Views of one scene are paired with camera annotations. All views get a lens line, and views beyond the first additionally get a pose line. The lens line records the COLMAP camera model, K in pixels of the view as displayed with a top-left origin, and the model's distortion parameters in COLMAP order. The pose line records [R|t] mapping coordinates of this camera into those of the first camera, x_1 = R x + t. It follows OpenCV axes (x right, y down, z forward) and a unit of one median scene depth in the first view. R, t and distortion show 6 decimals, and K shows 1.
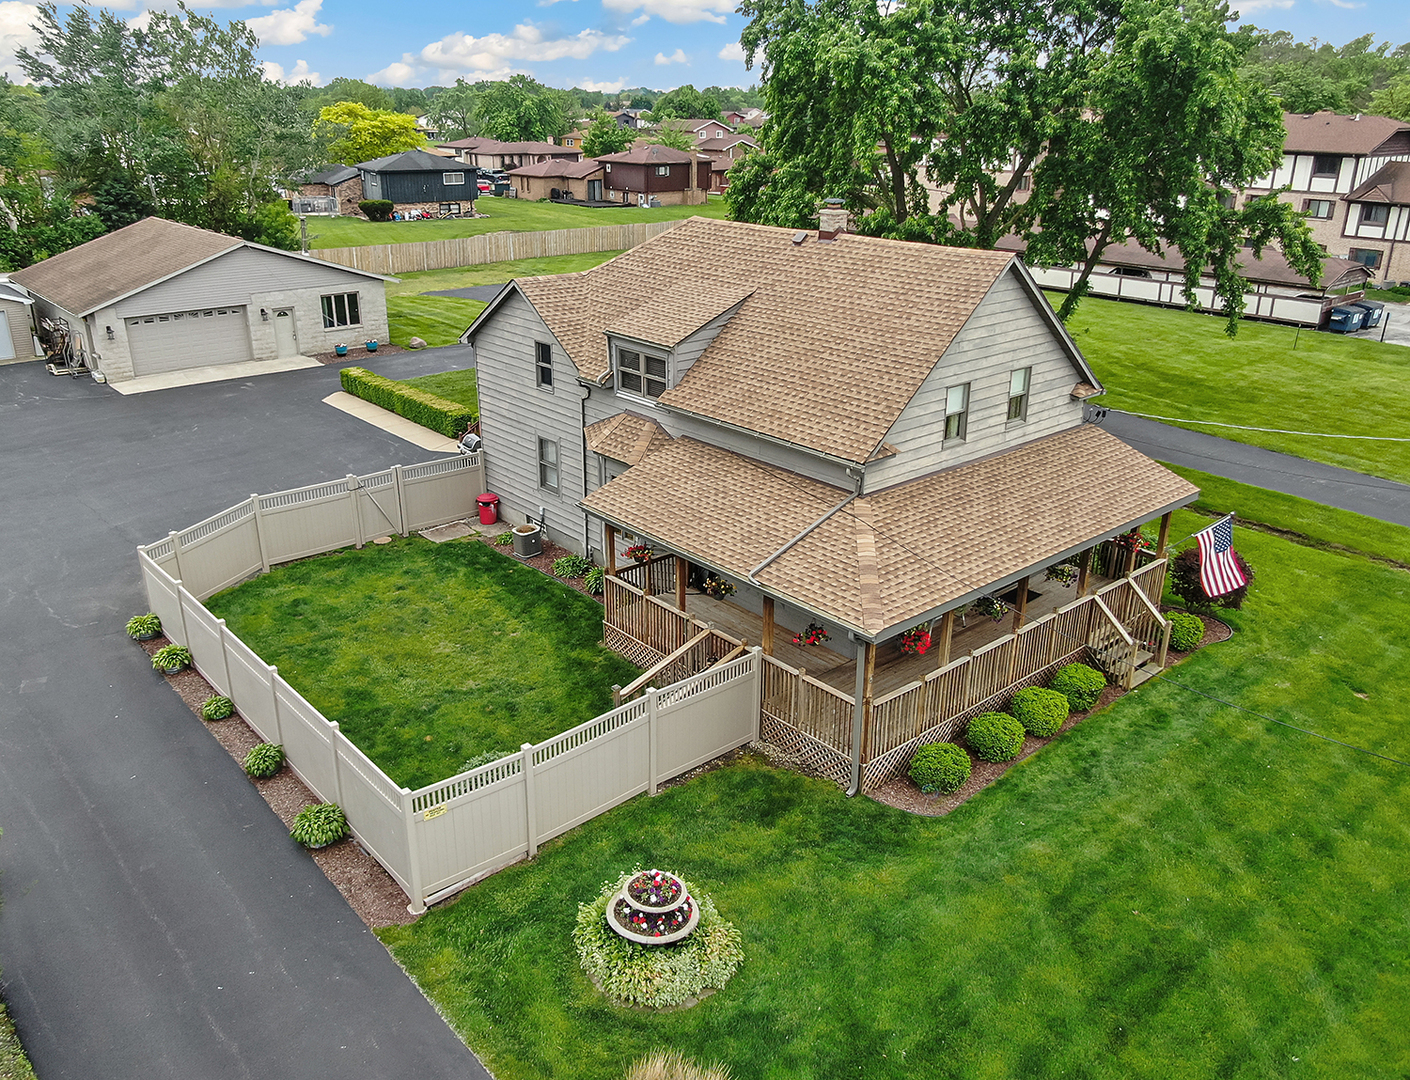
lens RADIAL K [[1110.5, 0, 707.5], [0, 1110.5, 544.1], [0, 0, 1]] dist [-0.013332, -0.004358]
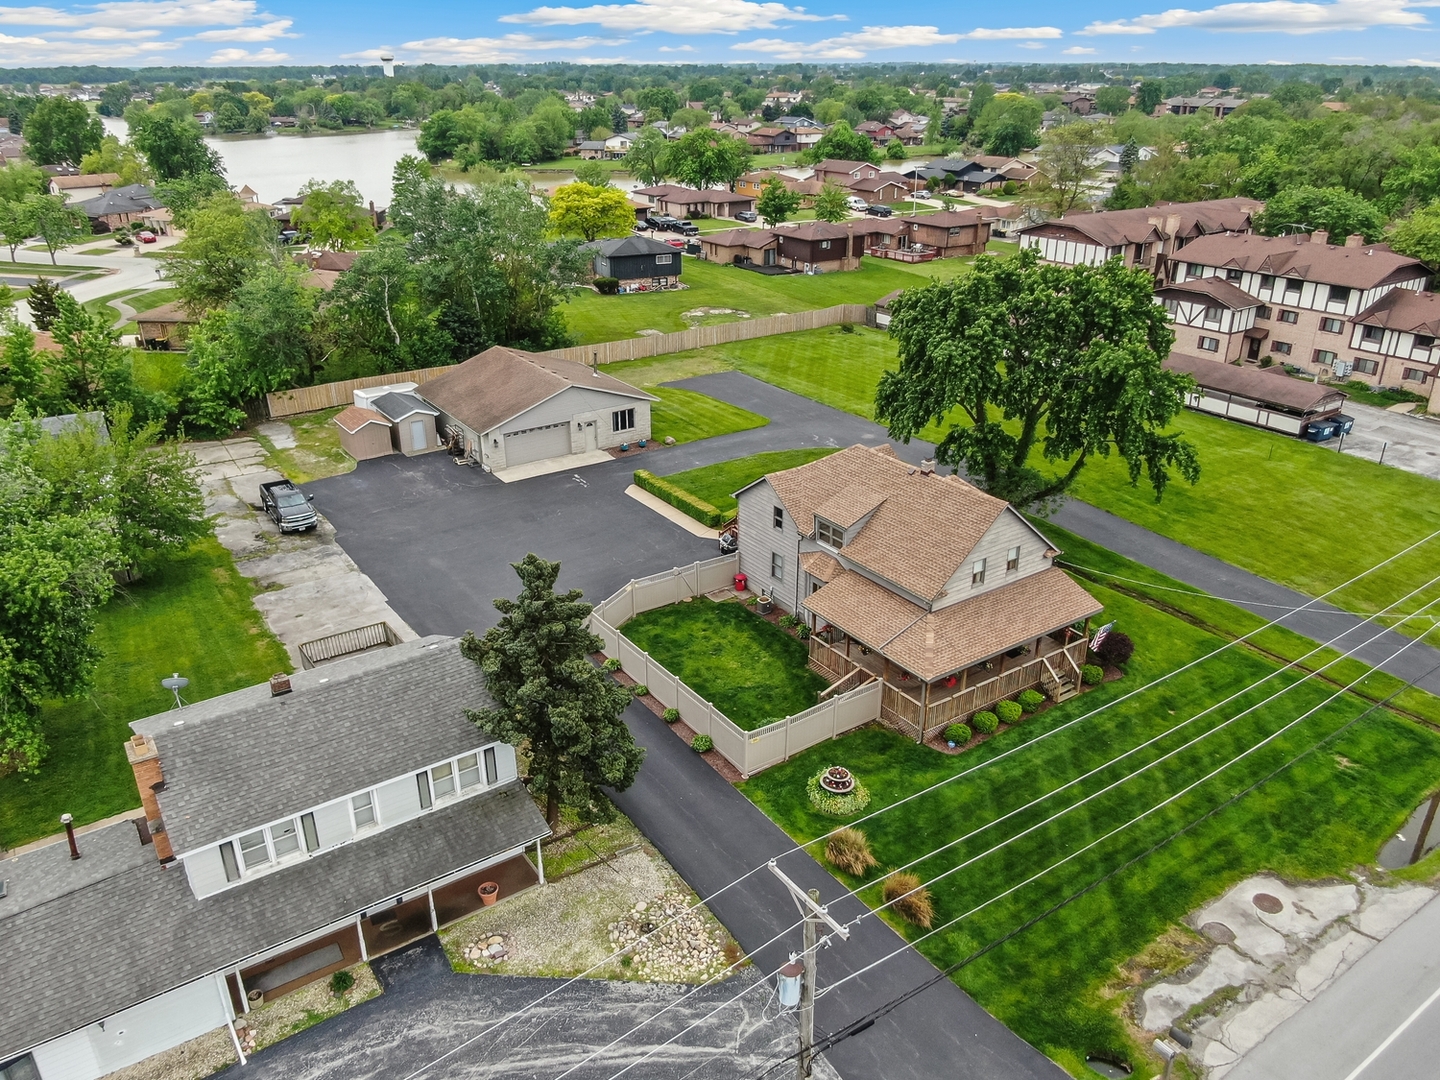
lens RADIAL K [[1065.4, 0, 723.2], [0, 1065.4, 545.4], [0, 0, 1]] dist [-0.017798, 0.000587]
pose [[0.993039, 0.039212, -0.111067, -0.033232], [-0.034635, 0.998481, 0.042845, -0.191433], [0.112579, -0.038700, 0.992889, -0.879954]]
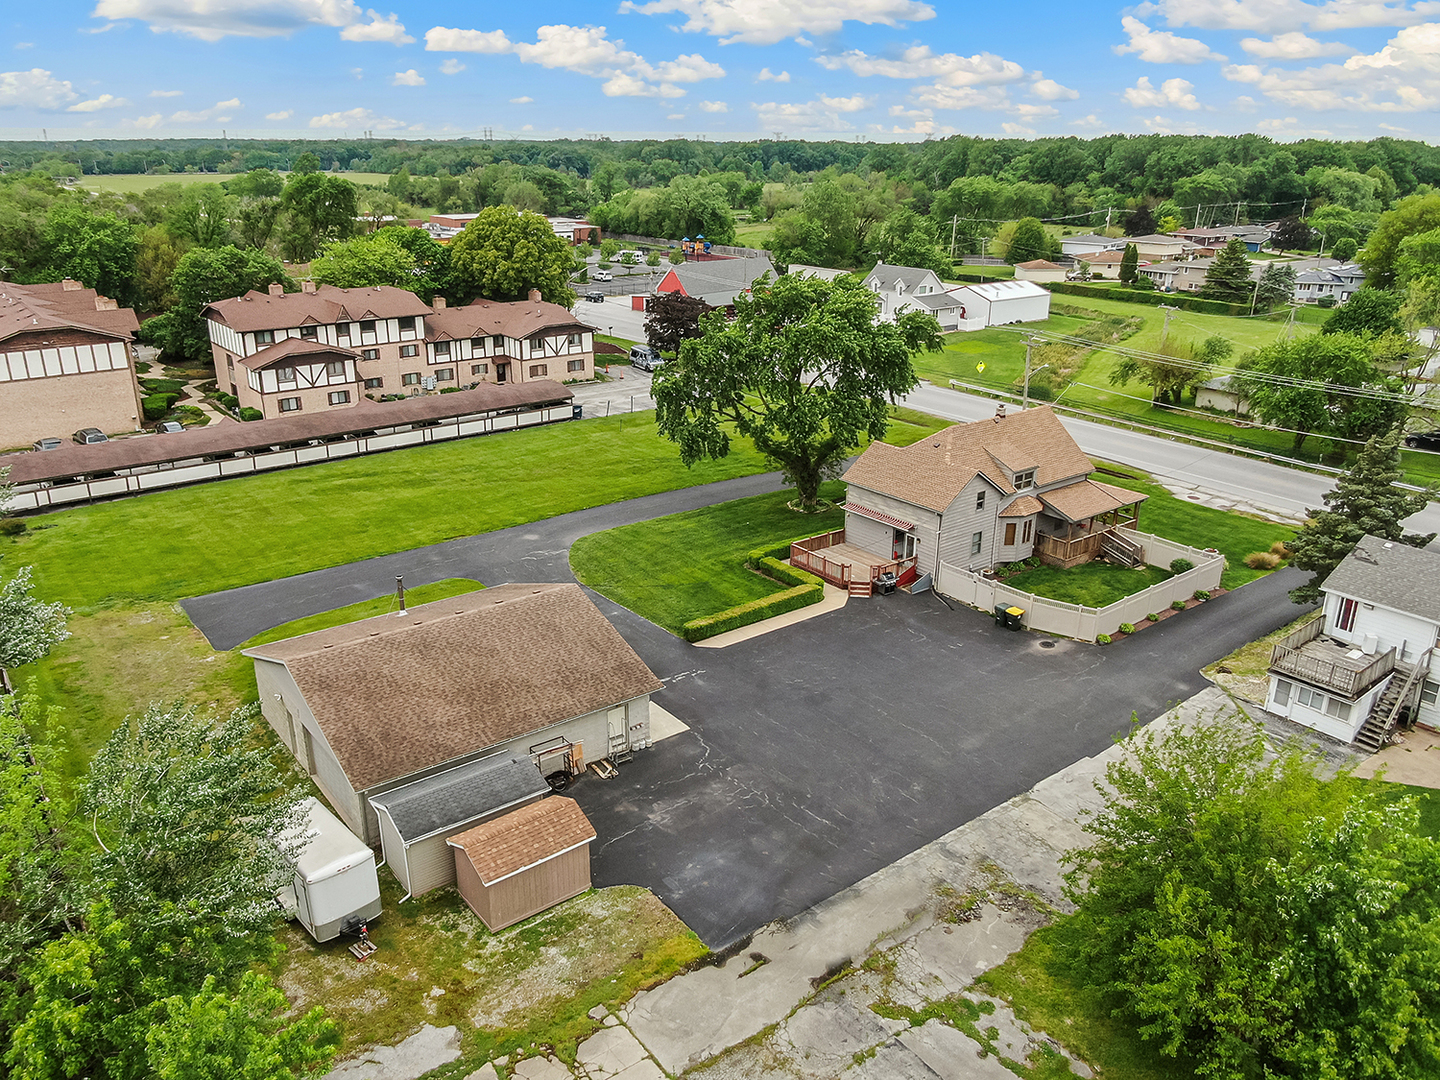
lens RADIAL K [[1086.4, 0, 717.4], [0, 1086.4, 543.5], [0, 0, 1]] dist [-0.021076, 0.000625]
pose [[0.058806, -0.353485, 0.933590, -2.335686], [0.366823, 0.877433, 0.309116, -0.989423], [-0.928430, 0.324284, 0.181264, 1.131802]]
